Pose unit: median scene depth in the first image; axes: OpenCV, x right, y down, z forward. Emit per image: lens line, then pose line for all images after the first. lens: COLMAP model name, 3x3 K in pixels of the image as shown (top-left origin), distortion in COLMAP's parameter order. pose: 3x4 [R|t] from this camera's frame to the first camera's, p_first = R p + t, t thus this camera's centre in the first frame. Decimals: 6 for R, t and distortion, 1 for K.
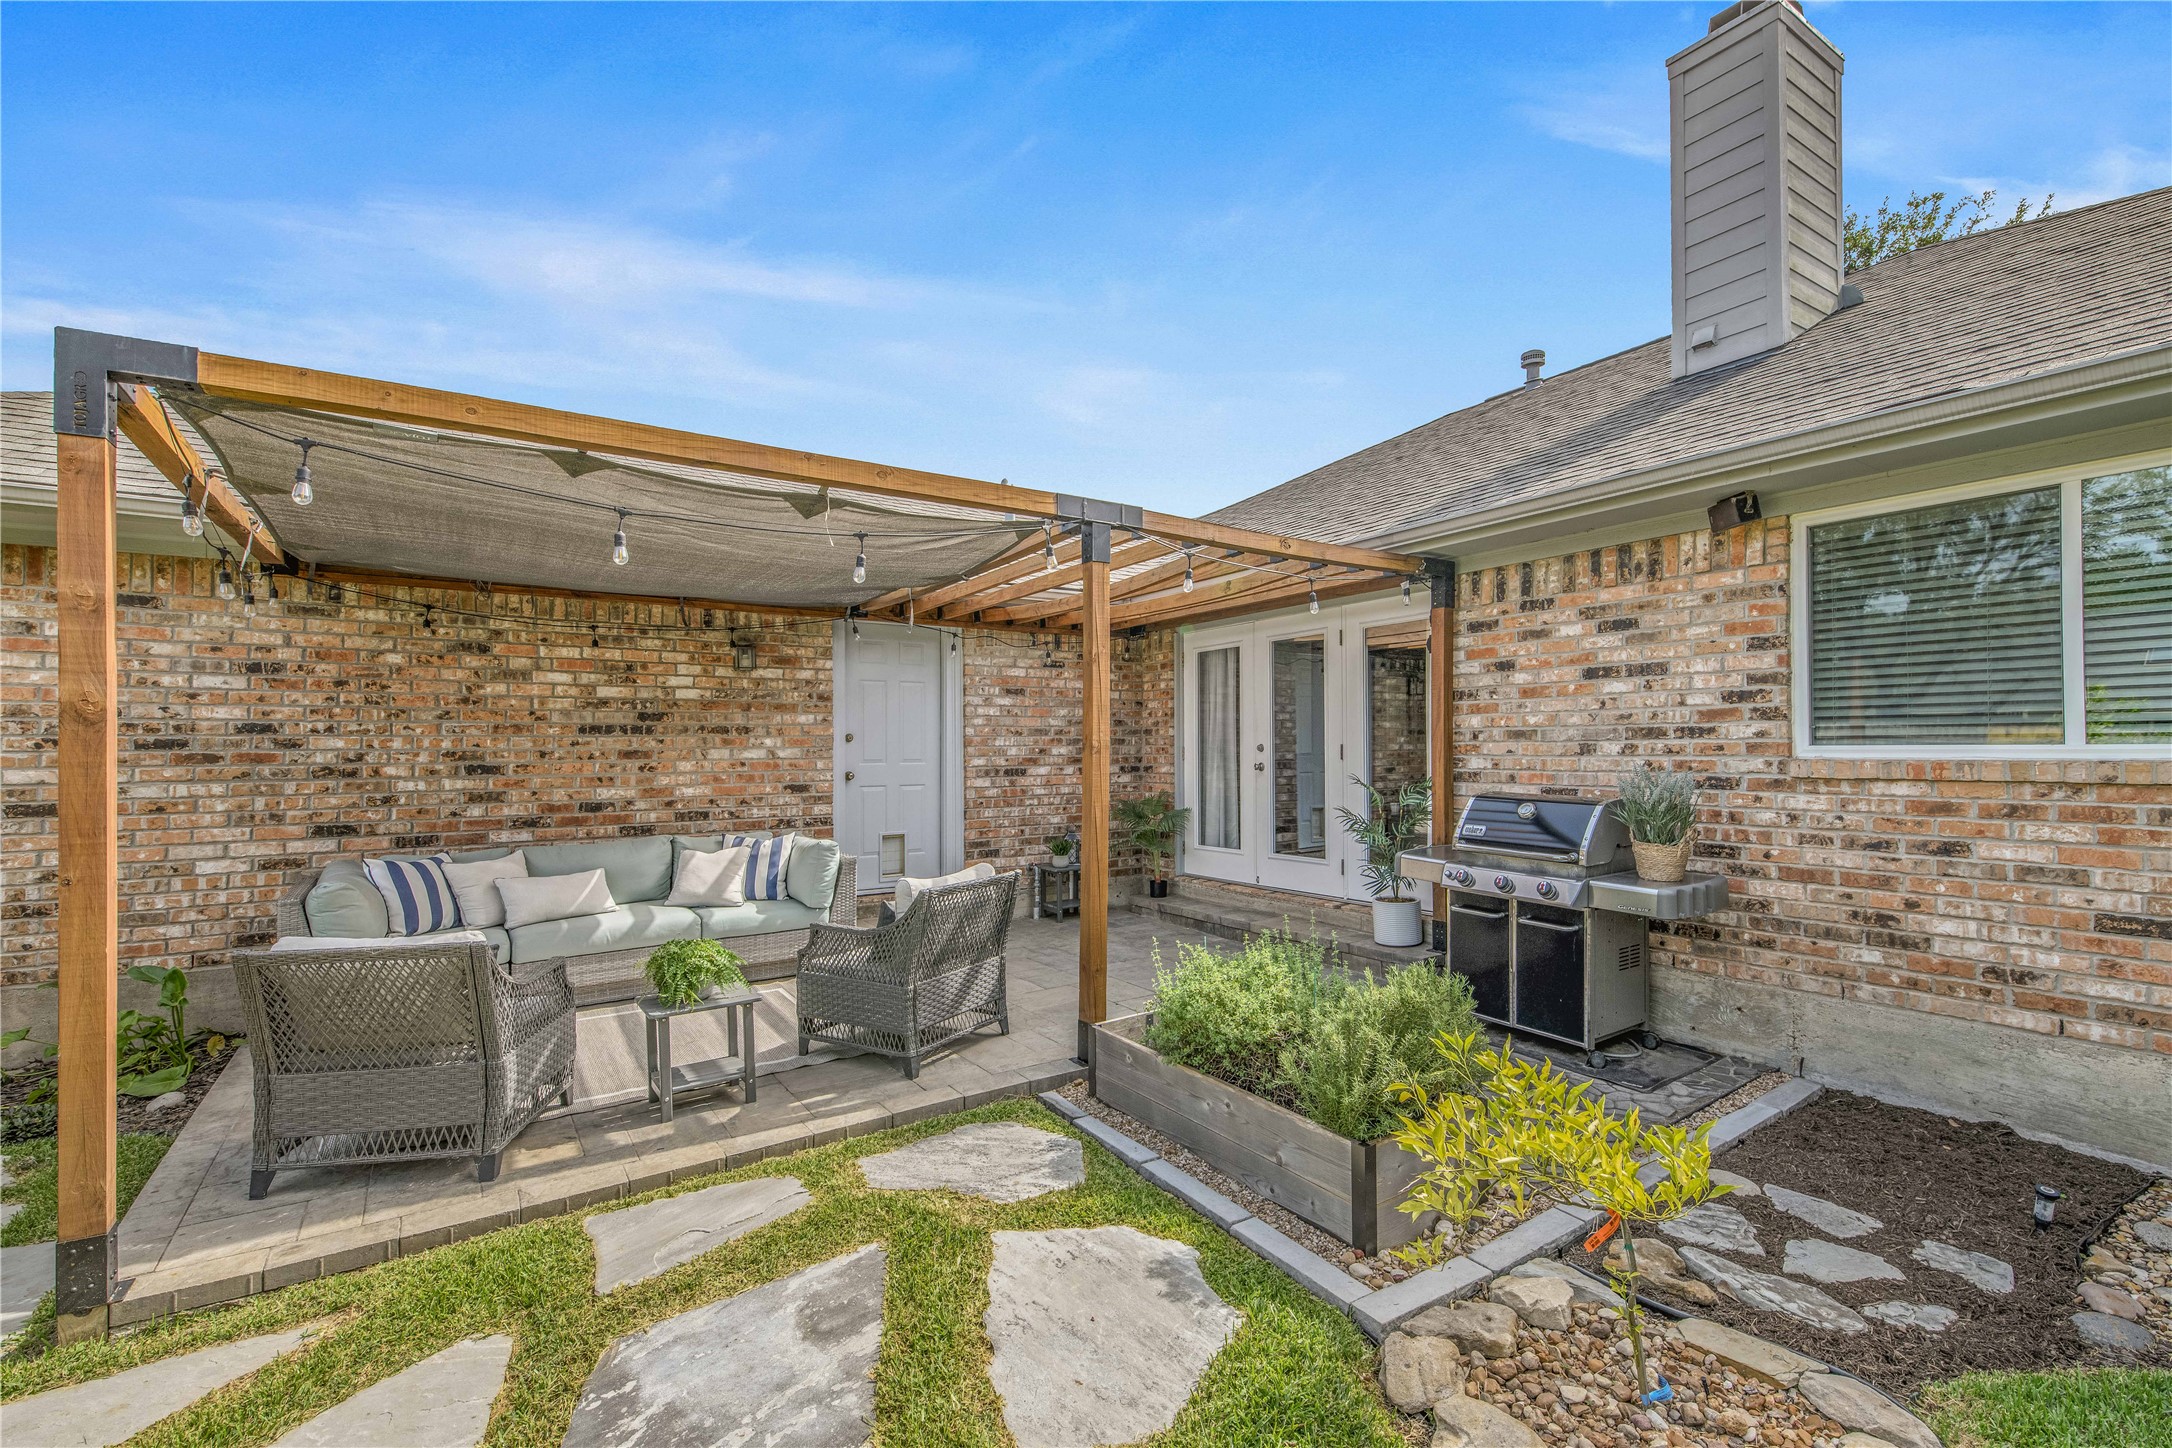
lens RADIAL K [[955.9, 0, 1095.3], [0, 955.9, 740.2], [0, 0, 1]] dist [0.011633, -0.004506]
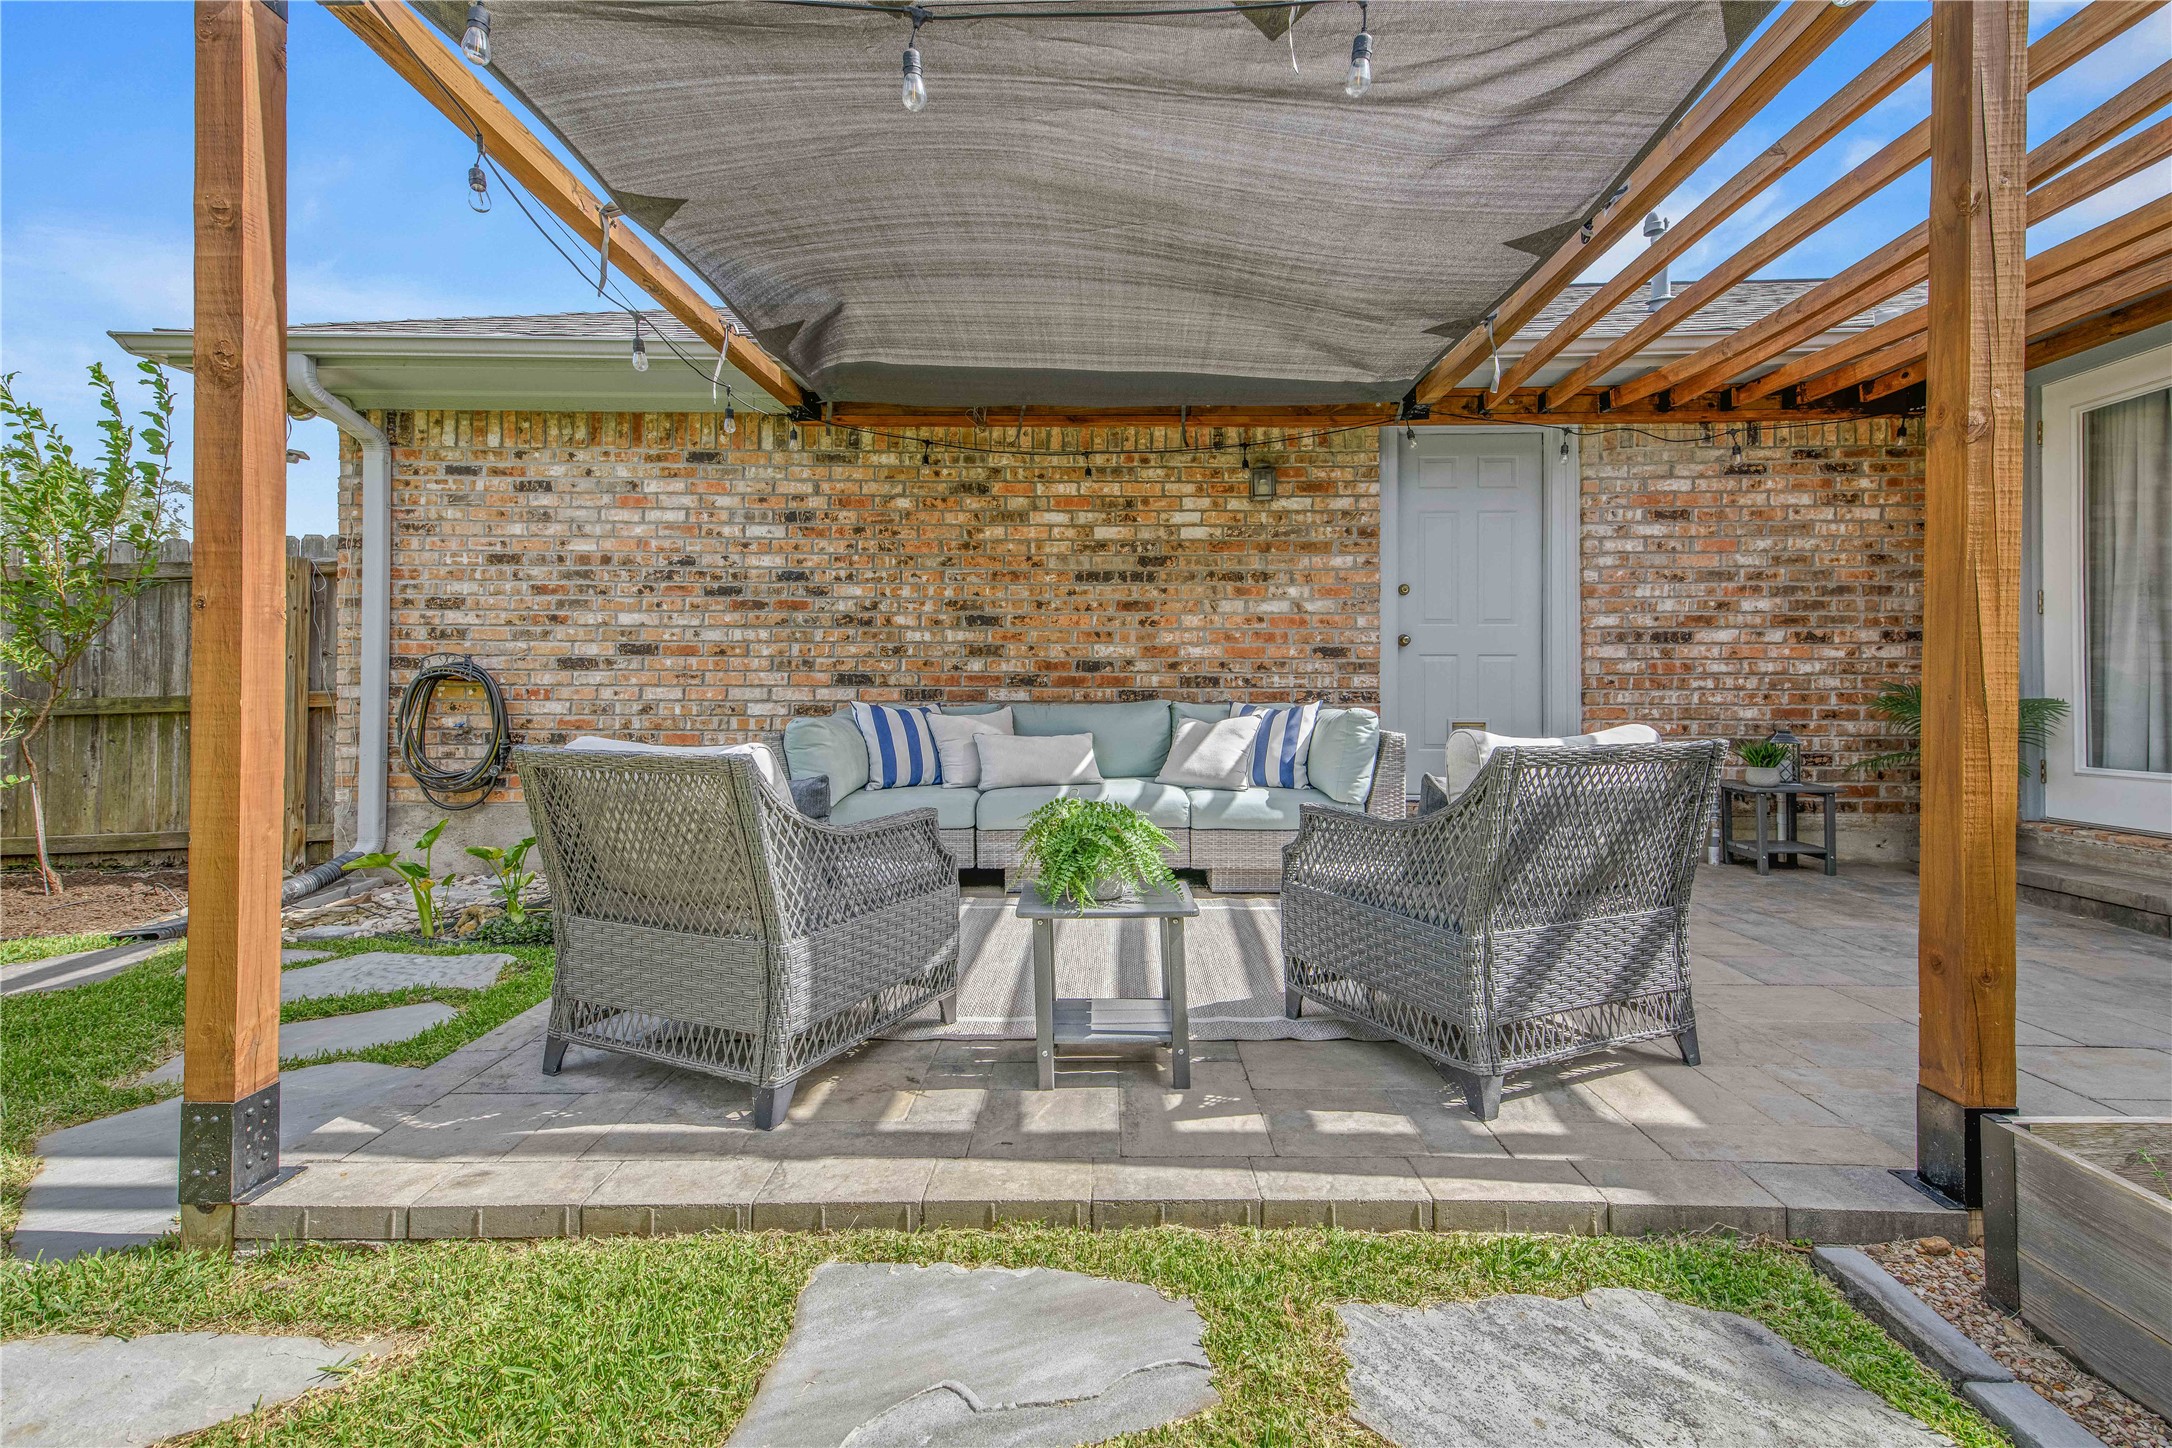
lens RADIAL K [[931.4, 0, 1051.9], [0, 931.4, 678.8], [0, 0, 1]] dist [0.033336, -0.002002]
pose [[0.800947, -0.001367, -0.598734, -0.066307], [0.004929, 0.999979, 0.004310, 0.104478], [0.598715, -0.006403, 0.800937, 0.413845]]
